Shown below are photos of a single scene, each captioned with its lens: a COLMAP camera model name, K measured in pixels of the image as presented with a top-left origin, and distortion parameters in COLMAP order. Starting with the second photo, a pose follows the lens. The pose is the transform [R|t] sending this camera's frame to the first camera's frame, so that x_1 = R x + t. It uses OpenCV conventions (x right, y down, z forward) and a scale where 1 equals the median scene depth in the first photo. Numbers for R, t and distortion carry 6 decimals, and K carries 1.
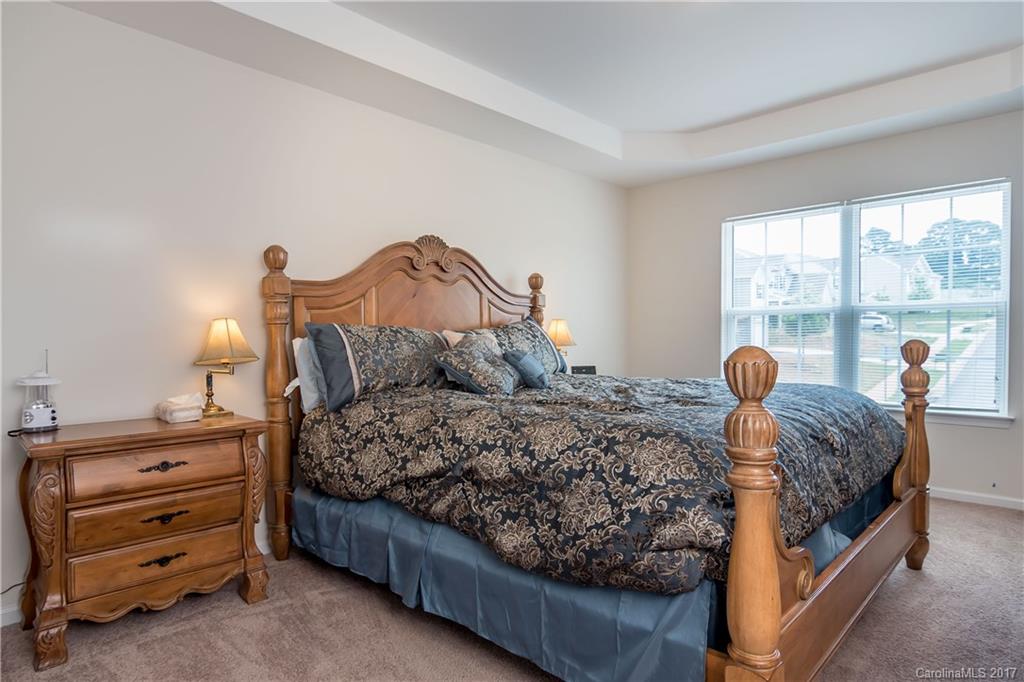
lens RADIAL K [[560.3, 0, 515.9], [0, 560.3, 345.5], [0, 0, 1]] dist [0.002850, -0.001657]
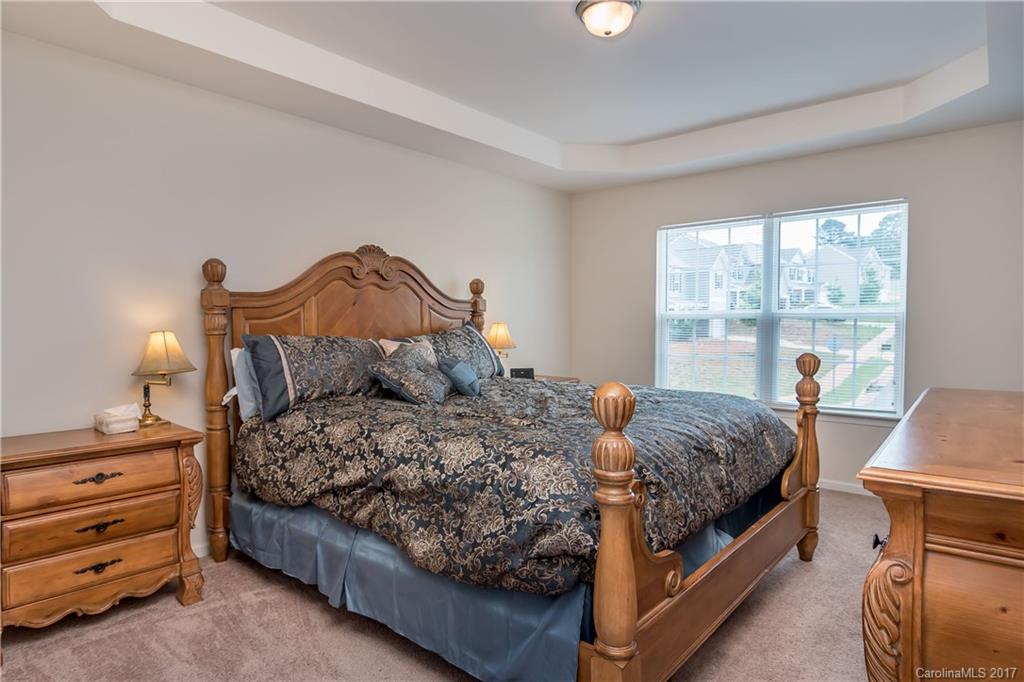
lens RADIAL K [[560.3, 0, 508.7], [0, 560.3, 337.5], [0, 0, 1]] dist [0.002850, -0.001657]
pose [[0.998661, 0.003146, 0.051641, 0.083126], [-0.003536, 0.999966, 0.007467, -0.057778], [-0.051616, -0.007640, 0.998638, -0.085065]]
